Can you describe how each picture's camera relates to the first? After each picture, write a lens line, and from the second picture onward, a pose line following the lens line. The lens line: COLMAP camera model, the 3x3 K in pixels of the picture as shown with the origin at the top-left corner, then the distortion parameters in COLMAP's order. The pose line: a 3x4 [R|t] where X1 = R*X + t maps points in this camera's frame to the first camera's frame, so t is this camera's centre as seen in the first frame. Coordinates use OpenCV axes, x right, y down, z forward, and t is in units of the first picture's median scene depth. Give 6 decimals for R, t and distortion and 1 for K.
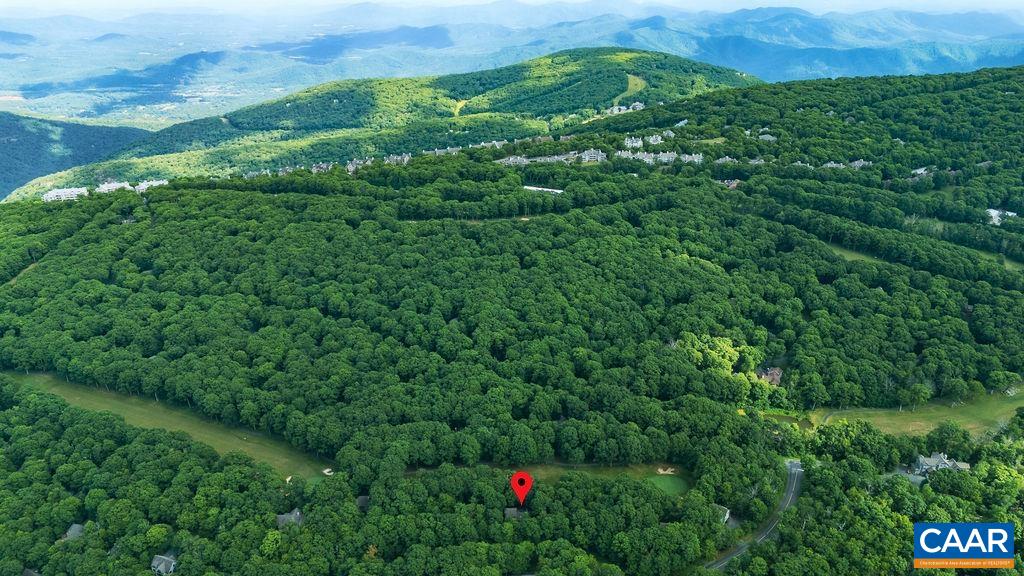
lens RADIAL K [[753.9, 0, 515.4], [0, 753.9, 291.0], [0, 0, 1]] dist [0.097723, -0.109758]
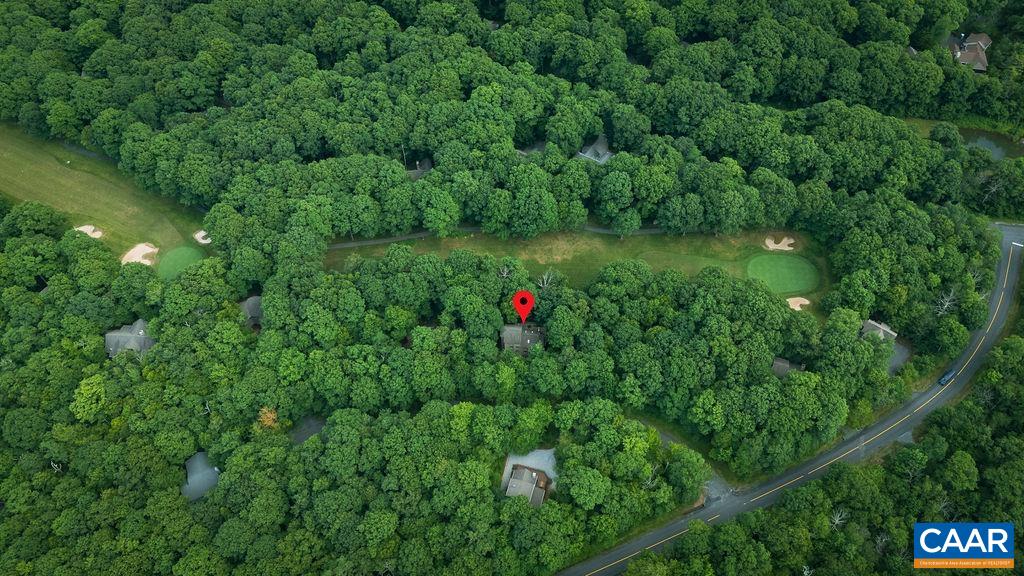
lens RADIAL K [[753.9, 0, 515.4], [0, 753.9, 291.0], [0, 0, 1]] dist [0.097723, -0.109758]
pose [[0.999946, 0.007314, -0.007319, 0.000735], [-0.002719, 0.868205, 0.496198, -0.020945], [0.009984, -0.496151, 0.868179, 0.473959]]
